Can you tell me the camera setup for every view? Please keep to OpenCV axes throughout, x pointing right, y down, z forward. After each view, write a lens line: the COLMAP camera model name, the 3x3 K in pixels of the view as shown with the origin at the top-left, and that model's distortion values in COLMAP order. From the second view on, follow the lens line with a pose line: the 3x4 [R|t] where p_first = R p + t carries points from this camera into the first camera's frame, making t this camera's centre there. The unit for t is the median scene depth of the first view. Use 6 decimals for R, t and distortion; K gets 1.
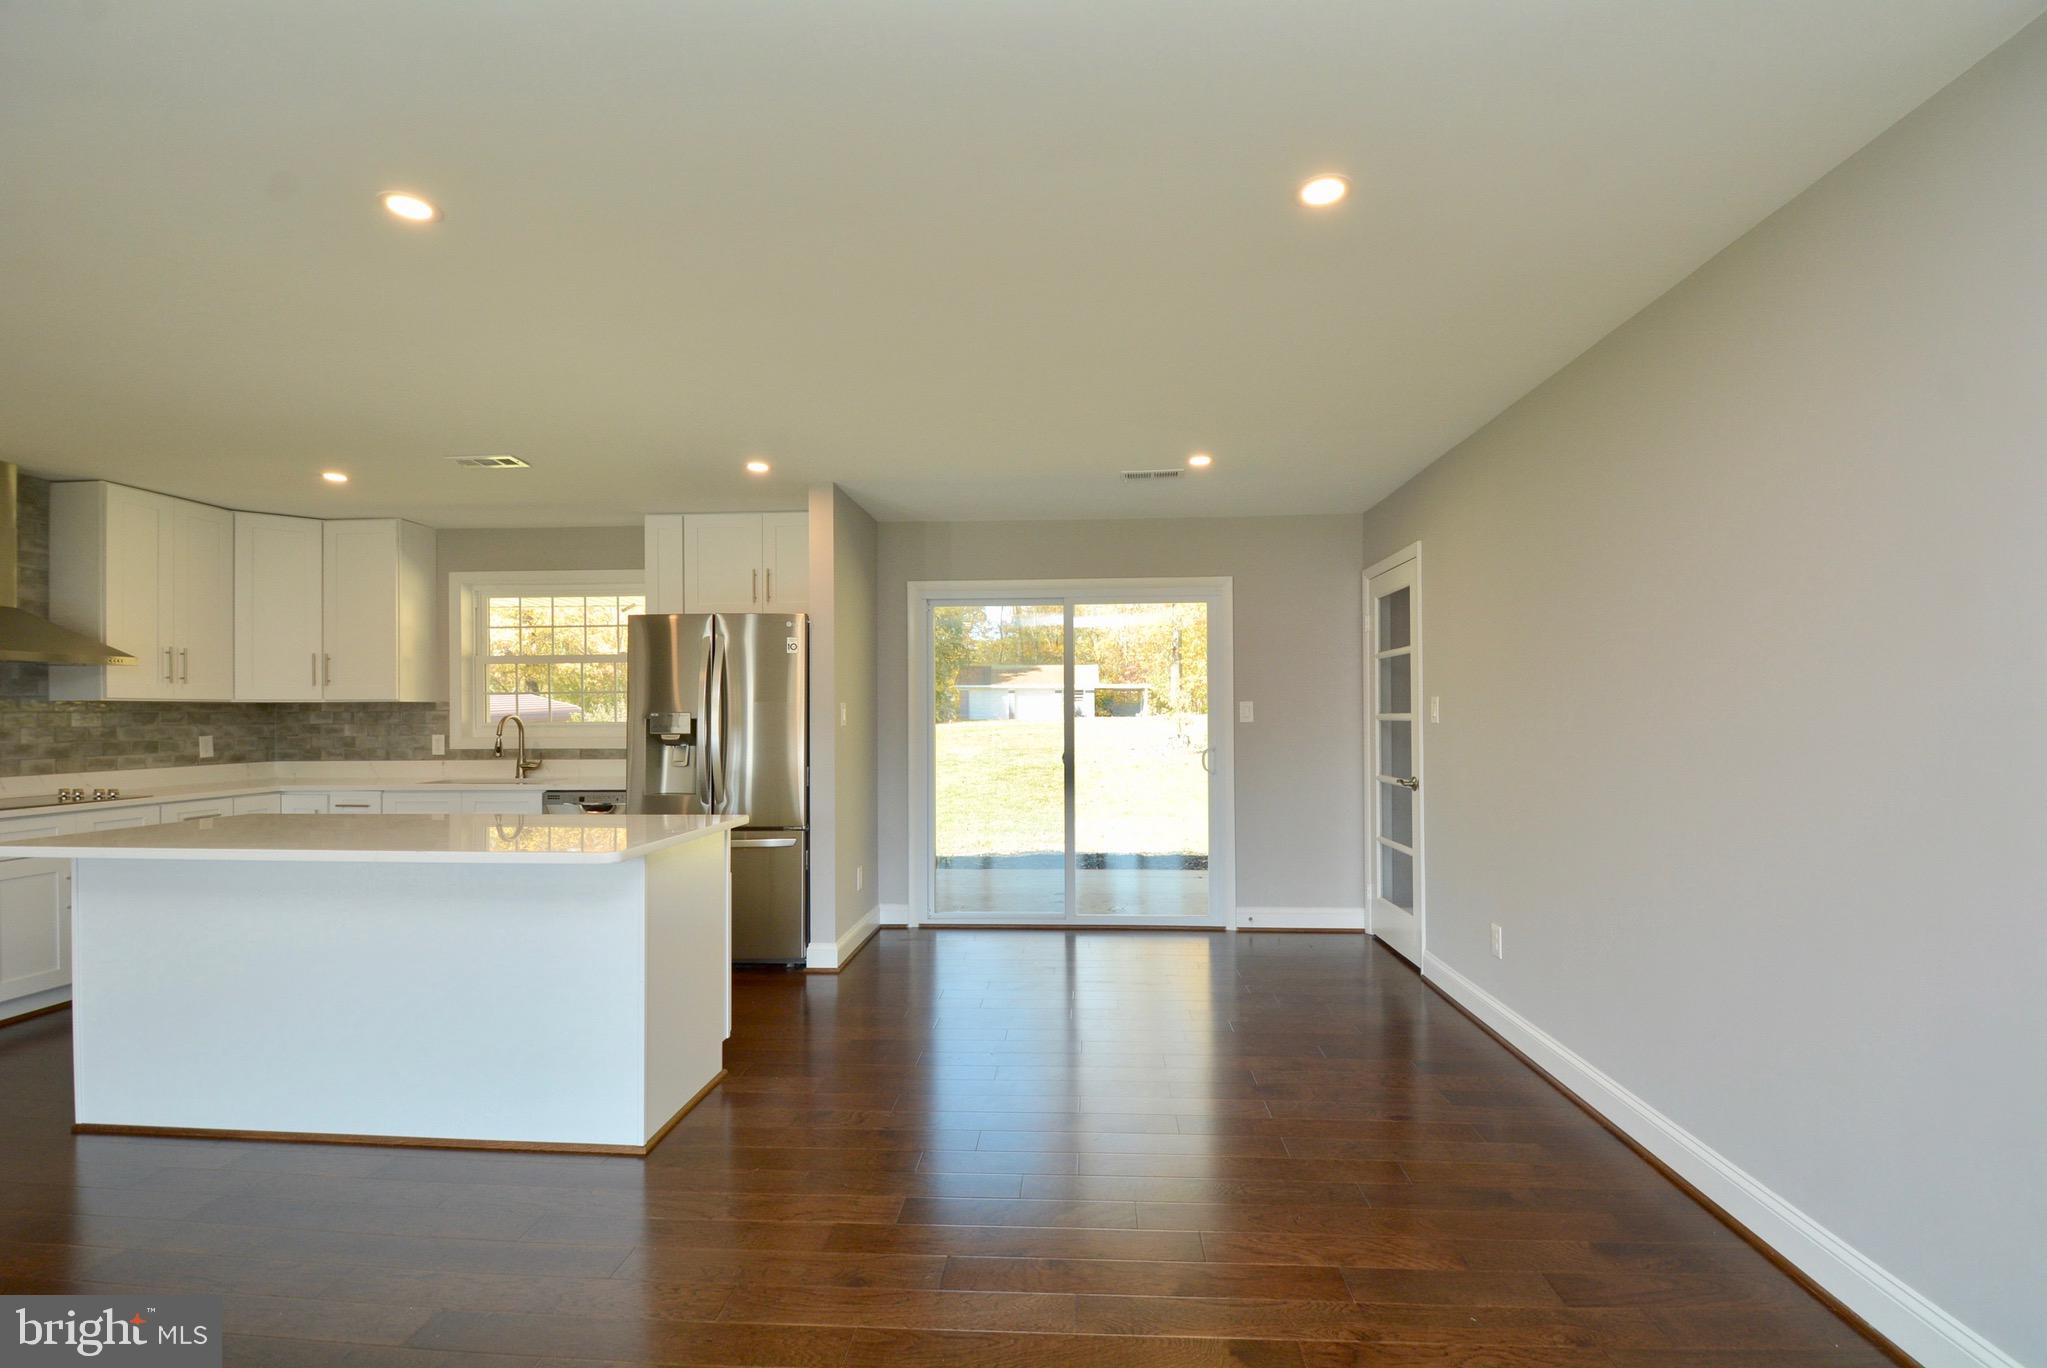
lens RADIAL K [[895.9, 0, 1046.7], [0, 895.9, 708.3], [0, 0, 1]] dist [0.001751, -0.014360]
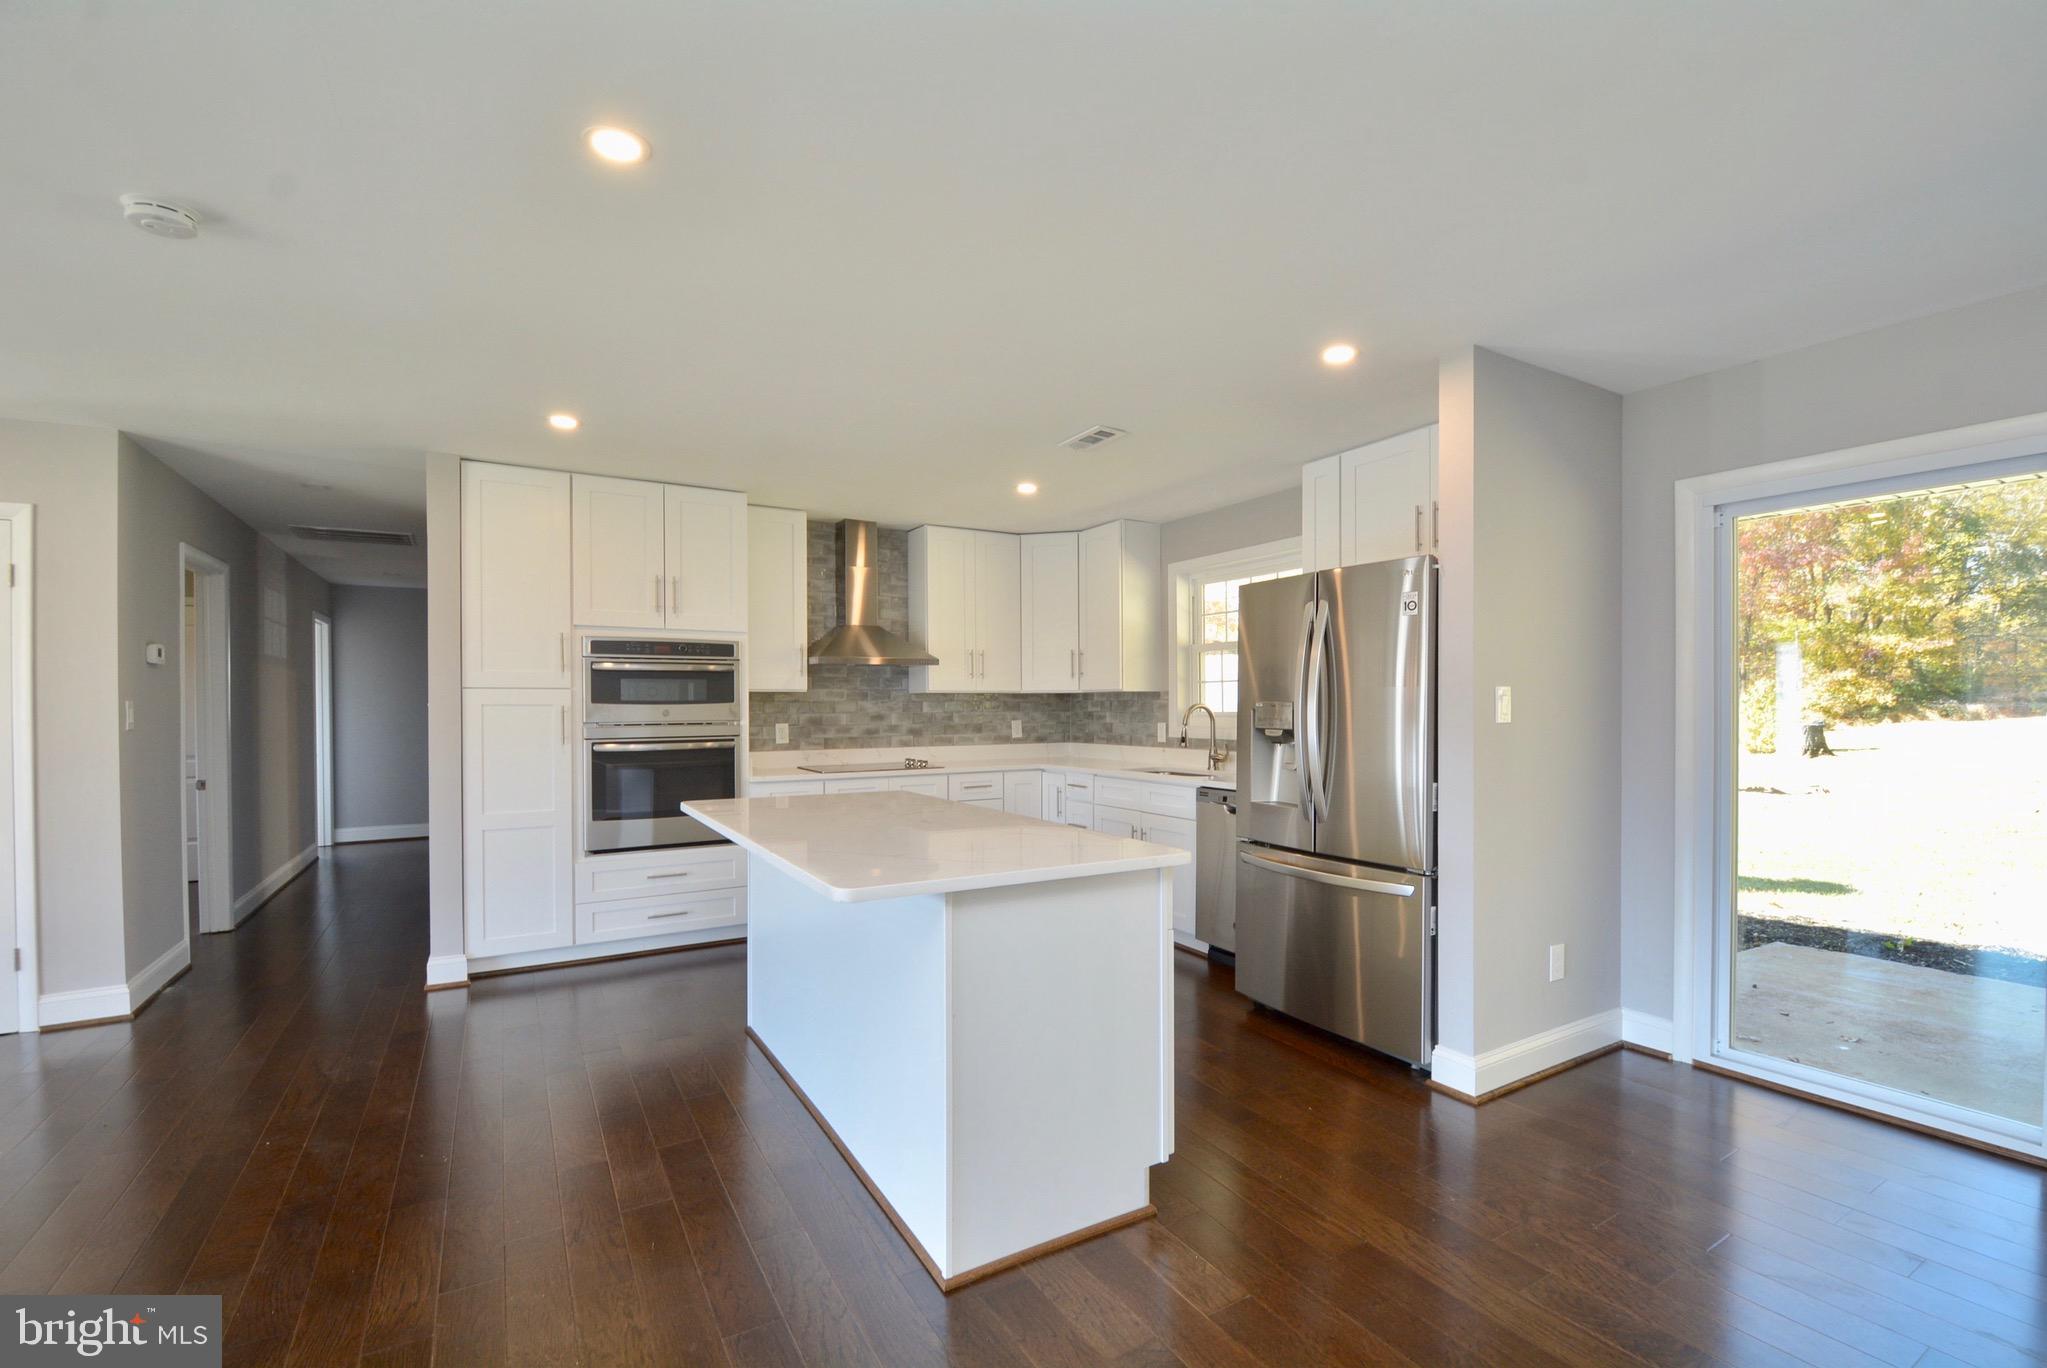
lens RADIAL K [[895.9, 0, 1039.3], [0, 895.9, 708.7], [0, 0, 1]] dist [0.001751, -0.014360]
pose [[0.553996, 0.006915, -0.832491, 0.107924], [0.005182, 0.999917, 0.011754, 0.000317], [0.832503, -0.010825, 0.553915, 0.325422]]
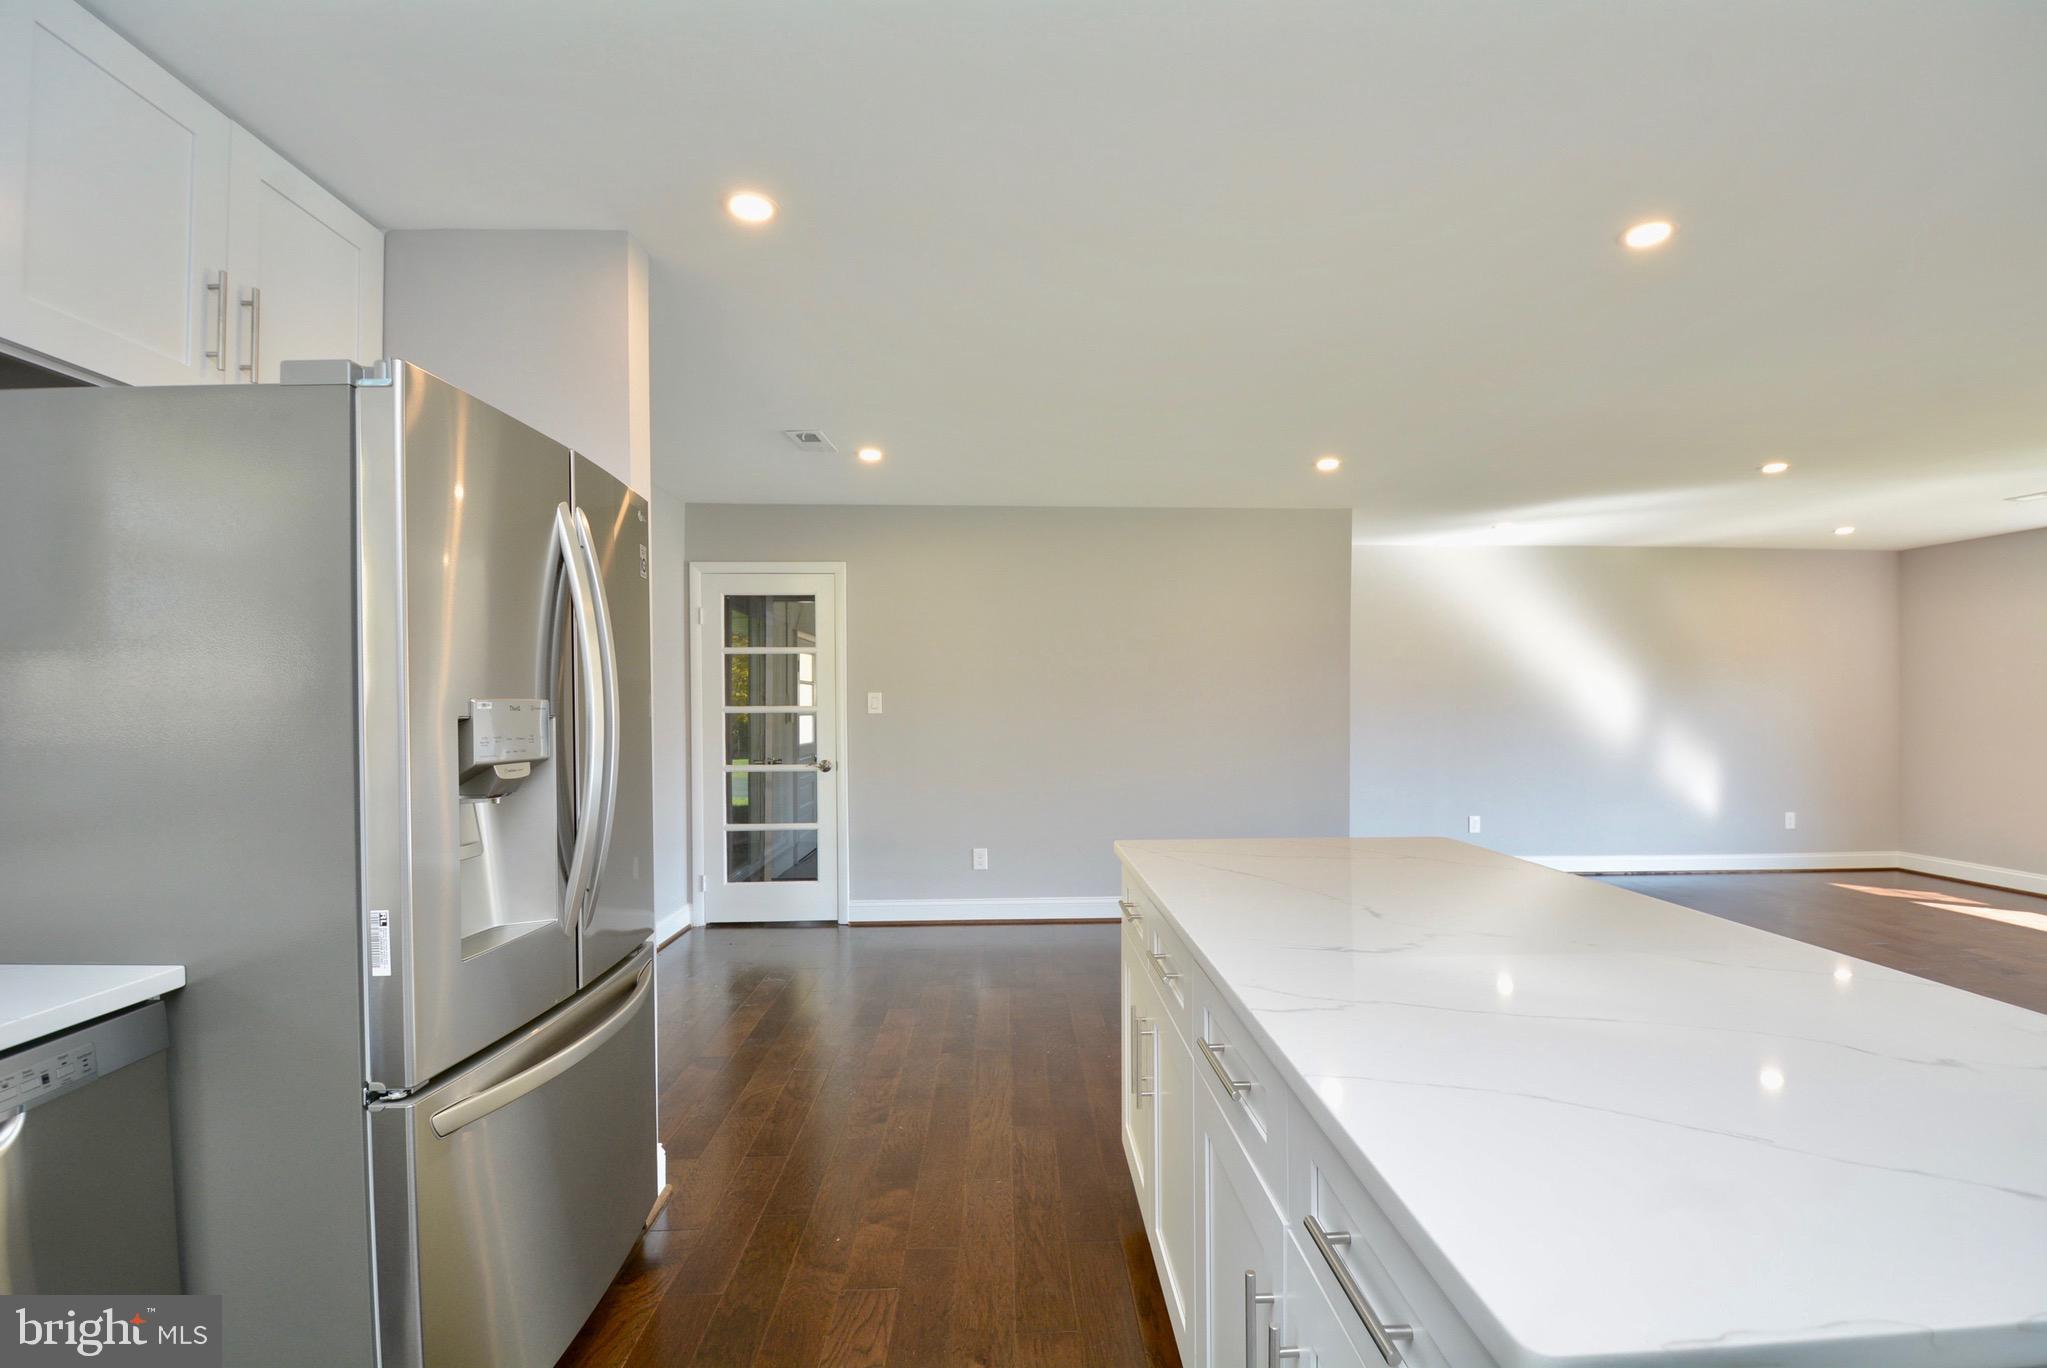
lens RADIAL K [[895.9, 0, 1034.7], [0, 895.9, 709.0], [0, 0, 1]] dist [0.001751, -0.014360]
pose [[-0.091280, -0.003092, 0.995820, -0.663094], [-0.002869, 0.999992, 0.002842, 0.004758], [-0.995821, -0.002598, -0.091288, 0.709287]]
